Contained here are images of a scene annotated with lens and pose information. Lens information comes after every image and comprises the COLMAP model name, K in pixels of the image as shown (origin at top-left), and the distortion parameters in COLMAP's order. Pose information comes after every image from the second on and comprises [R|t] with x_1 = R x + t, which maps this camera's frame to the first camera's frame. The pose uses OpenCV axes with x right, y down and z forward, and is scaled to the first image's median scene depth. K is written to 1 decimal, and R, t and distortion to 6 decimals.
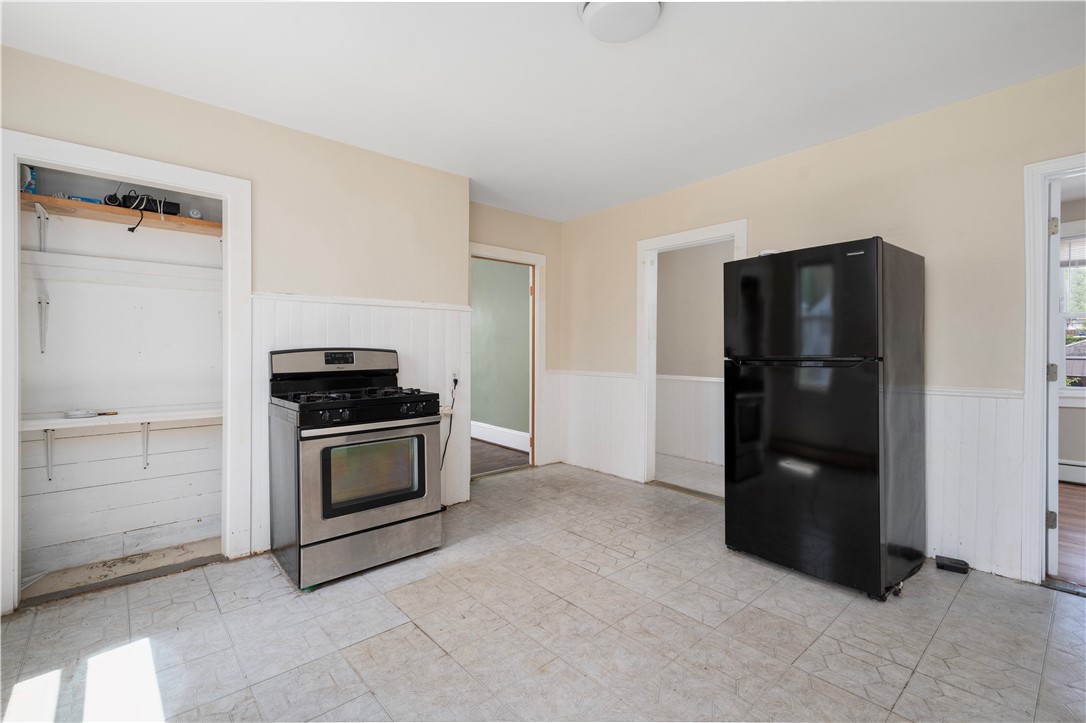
lens RADIAL K [[488.5, 0, 535.9], [0, 488.5, 352.4], [0, 0, 1]] dist [0.010914, -0.000886]
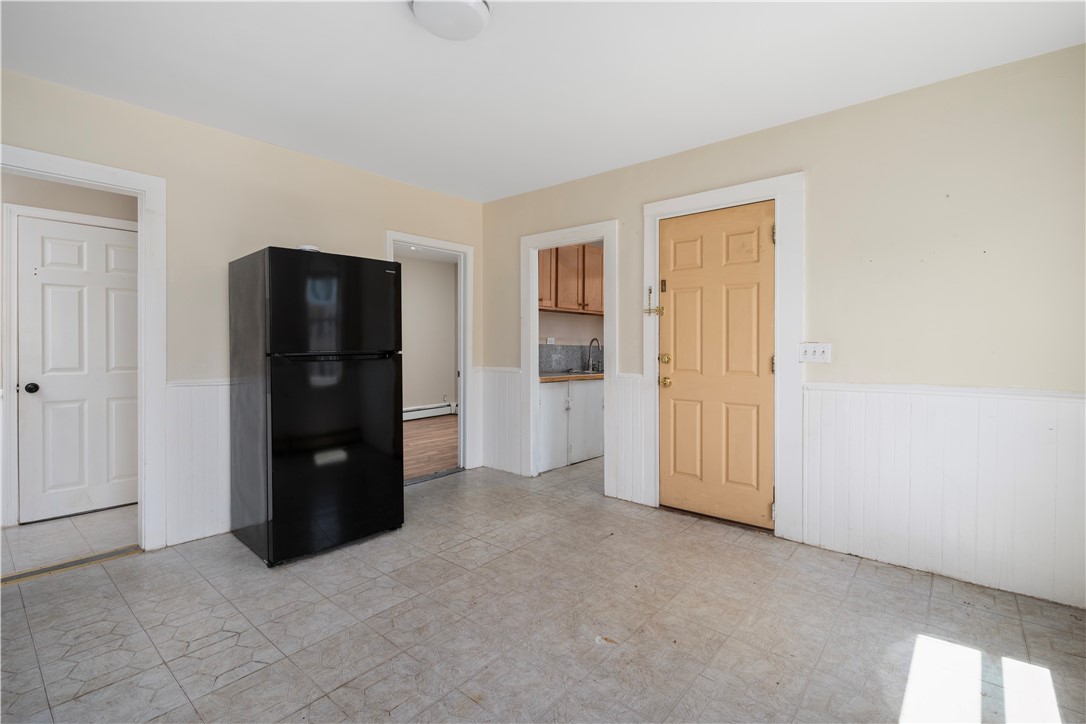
lens RADIAL K [[488.5, 0, 543.3], [0, 488.5, 363.6], [0, 0, 1]] dist [0.010914, -0.000886]
pose [[-0.164059, -0.032429, 0.985917, -0.605228], [0.002847, 0.999440, 0.033348, -0.001568], [-0.986446, 0.008278, -0.163875, 0.704021]]
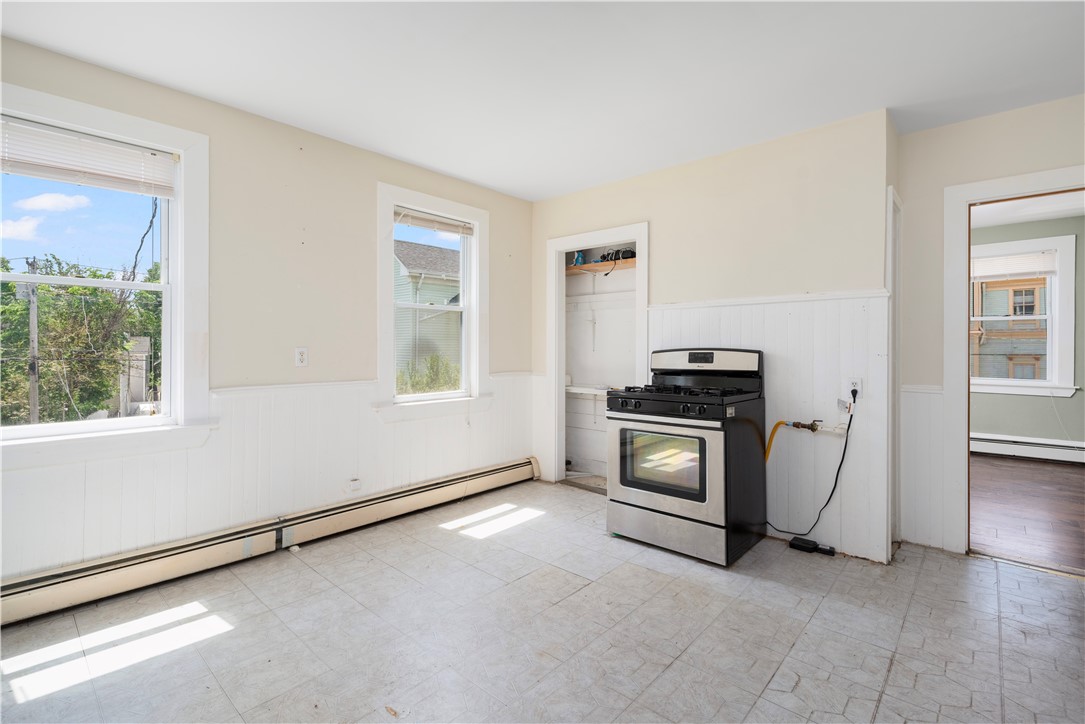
lens RADIAL K [[488.1, 0, 536.0], [0, 488.1, 350.5], [0, 0, 1]] dist [0.010914, -0.000886]
pose [[0.110789, 0.006950, -0.993820, 0.728184], [-0.004939, 0.999967, 0.006443, -0.010880], [0.993832, 0.004195, 0.110820, 0.594695]]
